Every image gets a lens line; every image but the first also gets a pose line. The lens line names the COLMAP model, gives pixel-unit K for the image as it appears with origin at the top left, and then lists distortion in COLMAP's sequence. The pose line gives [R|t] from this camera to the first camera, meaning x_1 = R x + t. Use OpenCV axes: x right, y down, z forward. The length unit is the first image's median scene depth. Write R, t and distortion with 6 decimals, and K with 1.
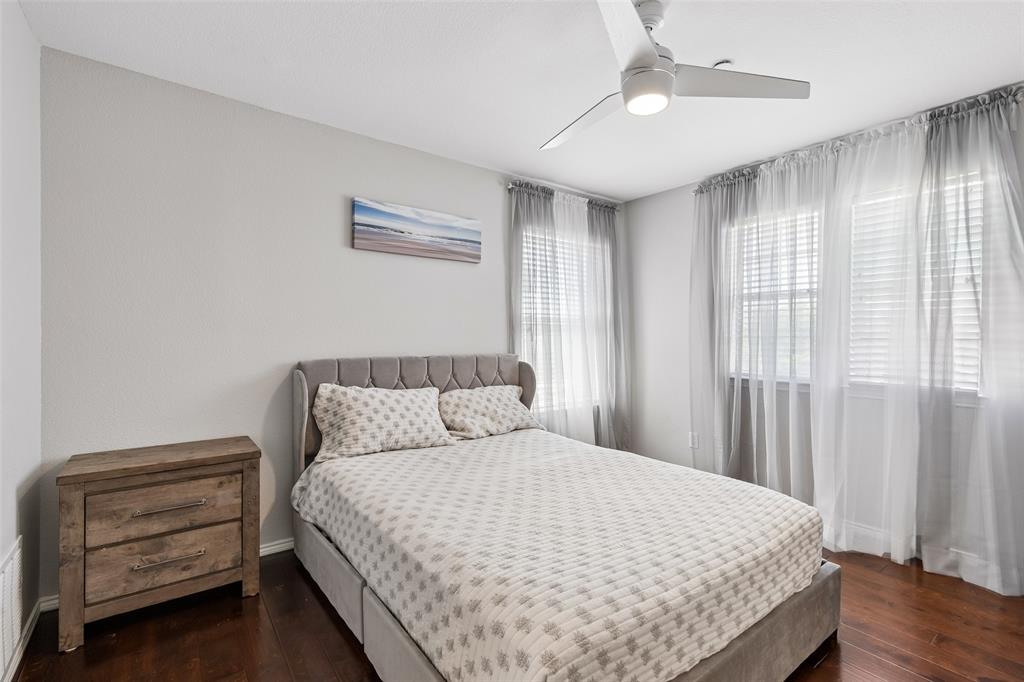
lens RADIAL K [[461.5, 0, 519.1], [0, 461.5, 338.8], [0, 0, 1]] dist [0.008146, -0.001434]
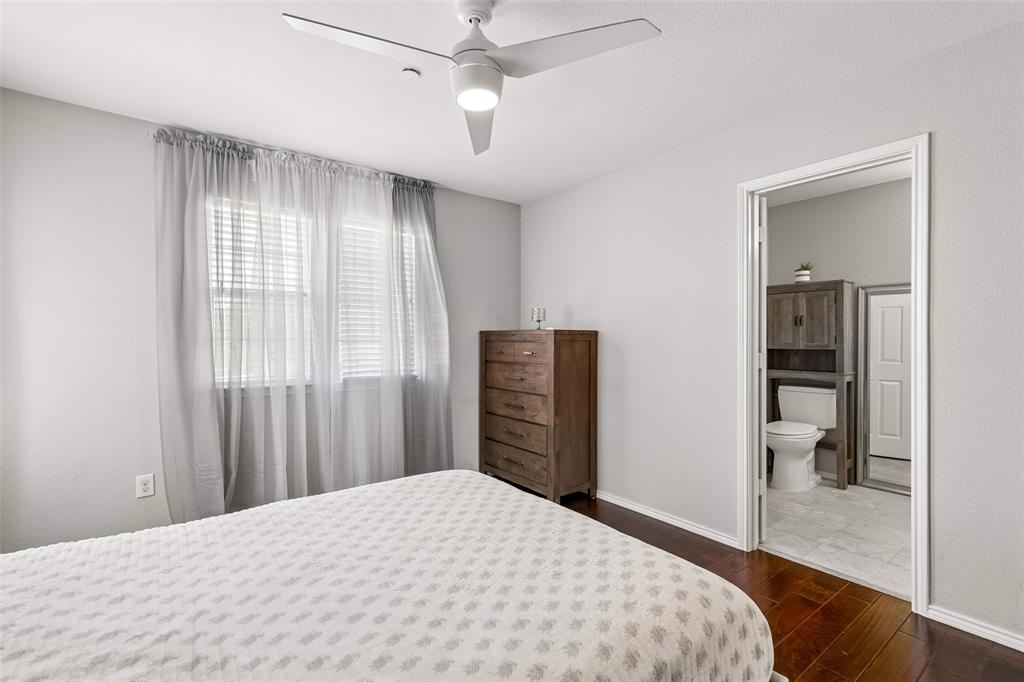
lens RADIAL K [[461.5, 0, 515.9], [0, 461.5, 335.5], [0, 0, 1]] dist [0.008146, -0.001434]
pose [[0.007532, 0.010974, 0.999911, -0.406684], [0.005353, 0.999925, -0.011014, 0.001421], [-0.999957, 0.005436, 0.007472, 0.545799]]
